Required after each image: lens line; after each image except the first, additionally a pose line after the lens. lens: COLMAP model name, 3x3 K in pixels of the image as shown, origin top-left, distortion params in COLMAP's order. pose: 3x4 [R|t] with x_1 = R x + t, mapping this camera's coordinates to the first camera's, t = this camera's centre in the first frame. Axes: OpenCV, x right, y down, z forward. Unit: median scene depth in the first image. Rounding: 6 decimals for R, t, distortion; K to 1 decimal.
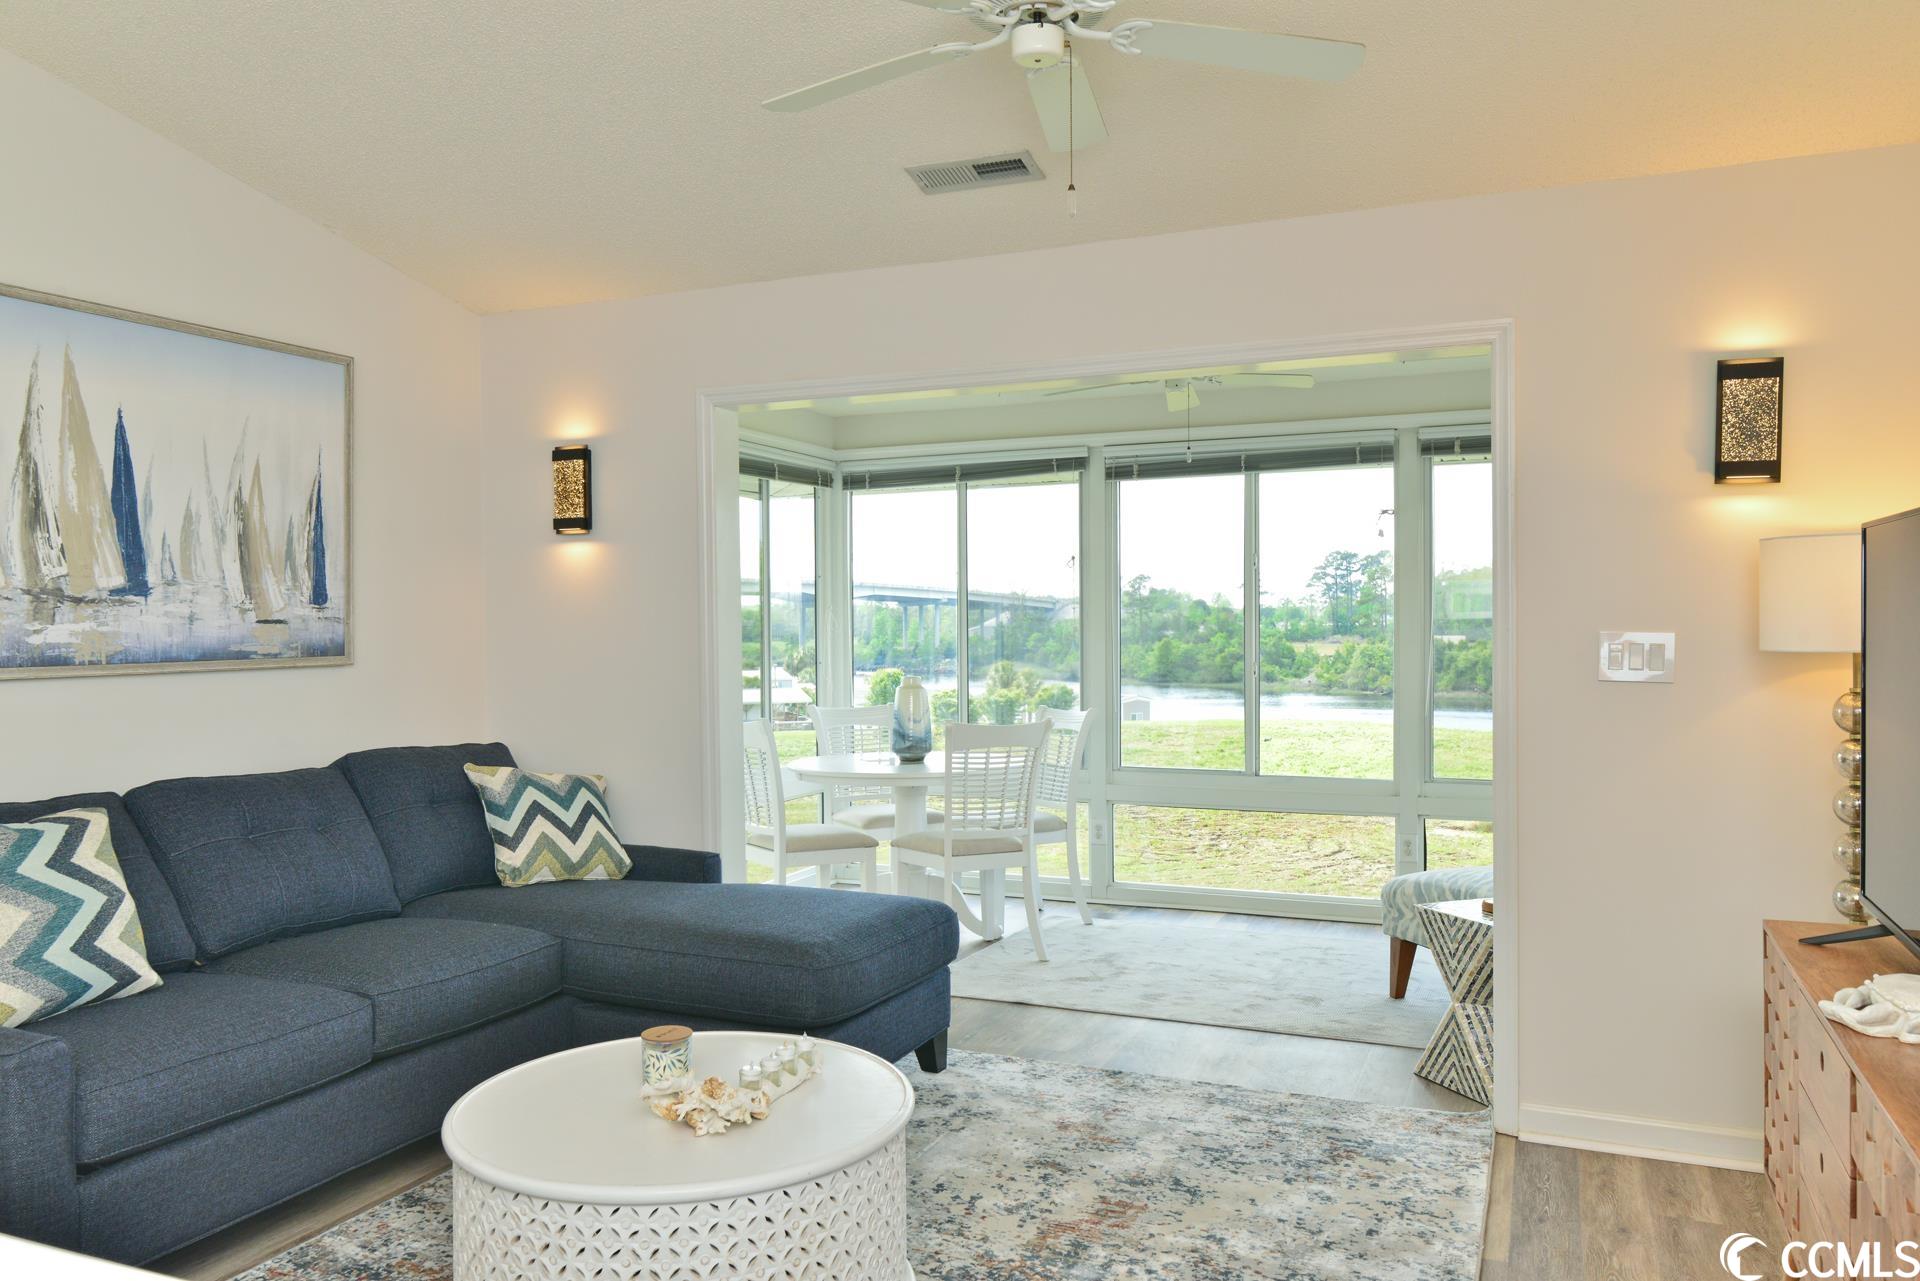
lens RADIAL K [[1395.1, 0, 955.1], [0, 1395.1, 643.3], [0, 0, 1]] dist [0.000557, 0.004982]
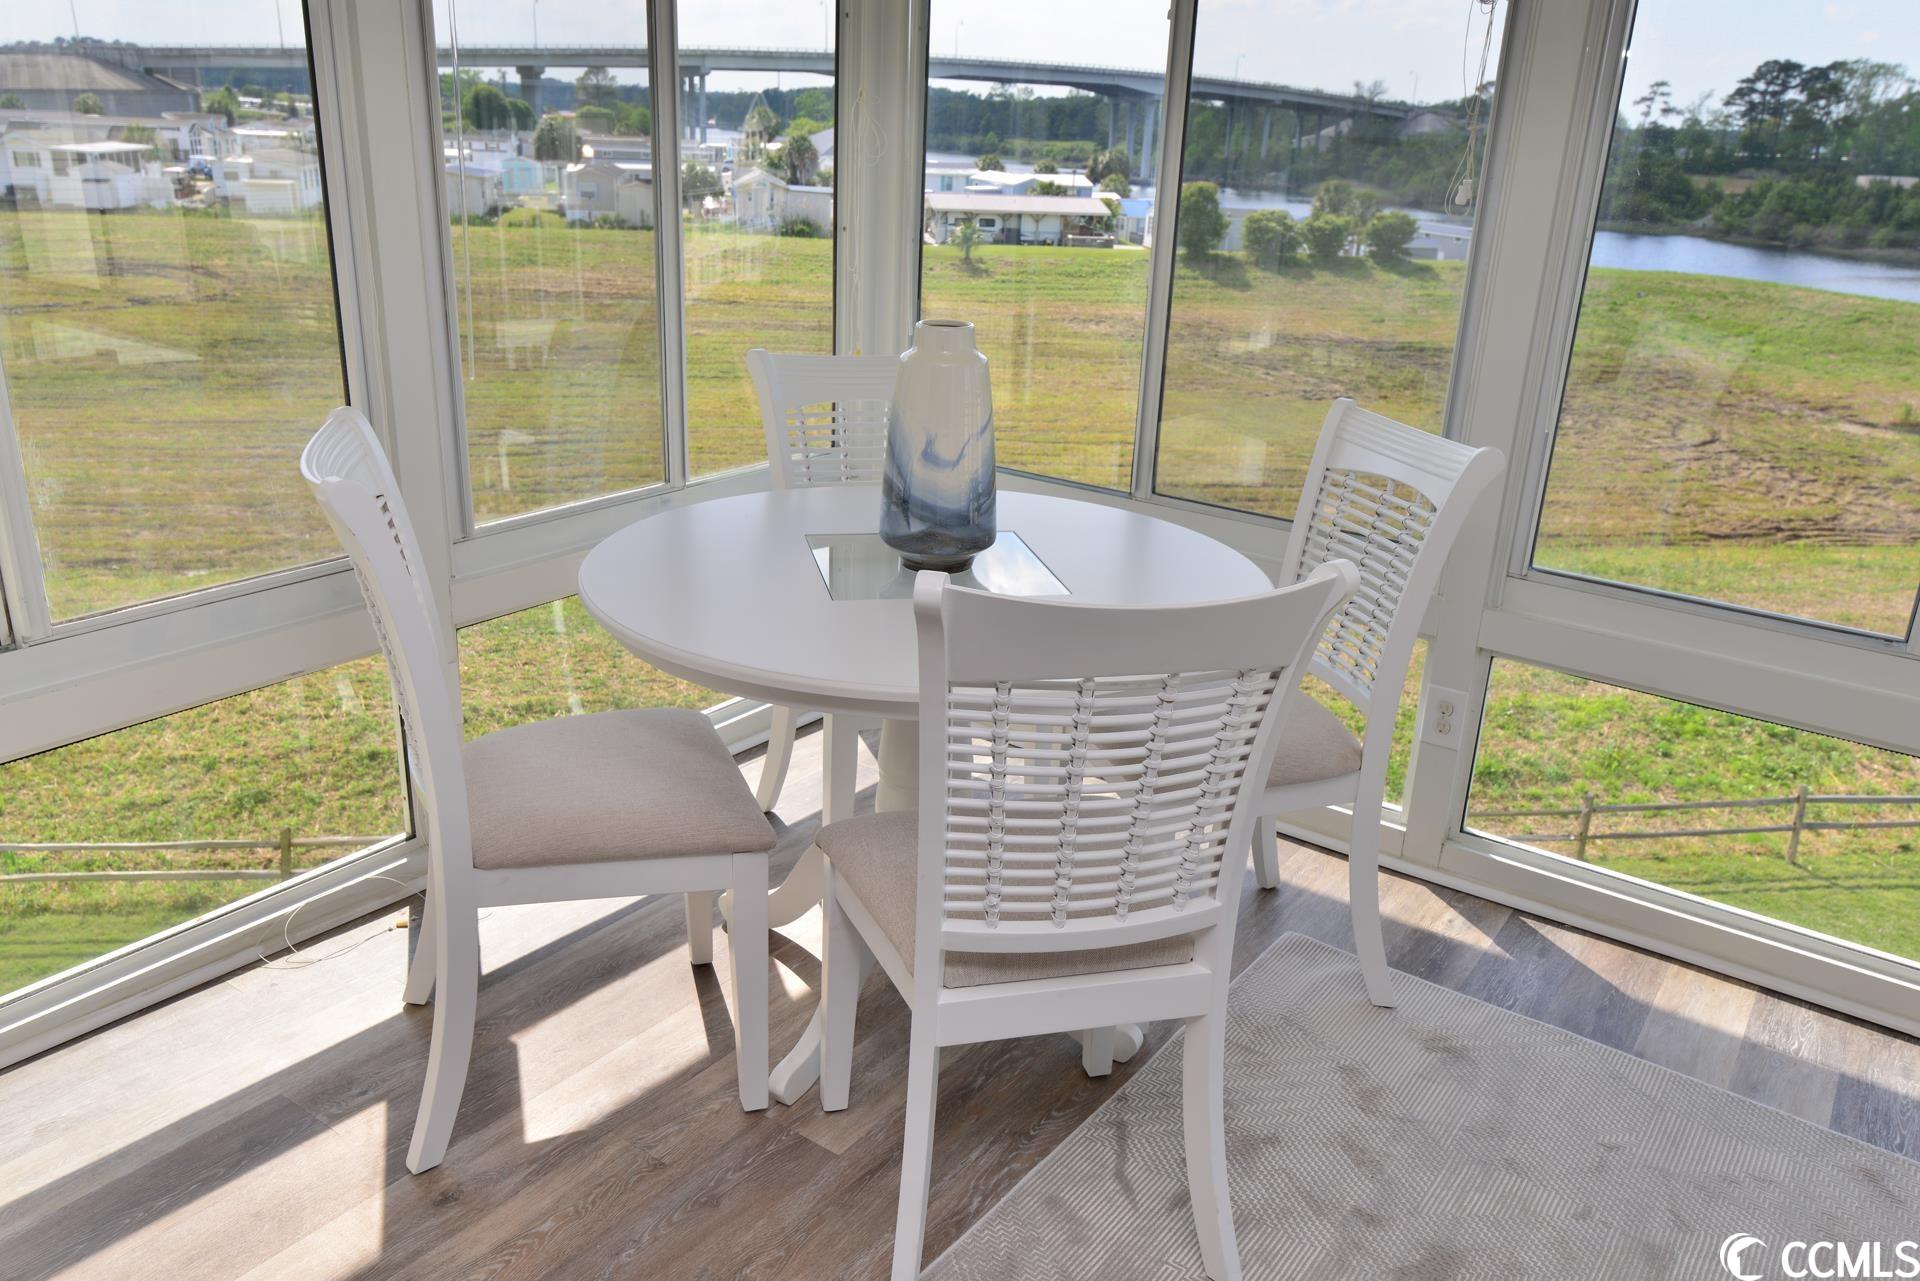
lens RADIAL K [[1446.2, 0, 962.0], [0, 1446.2, 643.6], [0, 0, 1]] dist [0.002659, 0.002839]
pose [[0.976996, 0.115866, -0.179037, 0.063210], [-0.051201, 0.942417, 0.330497, -0.026877], [0.207021, -0.313727, 0.926670, 0.959959]]
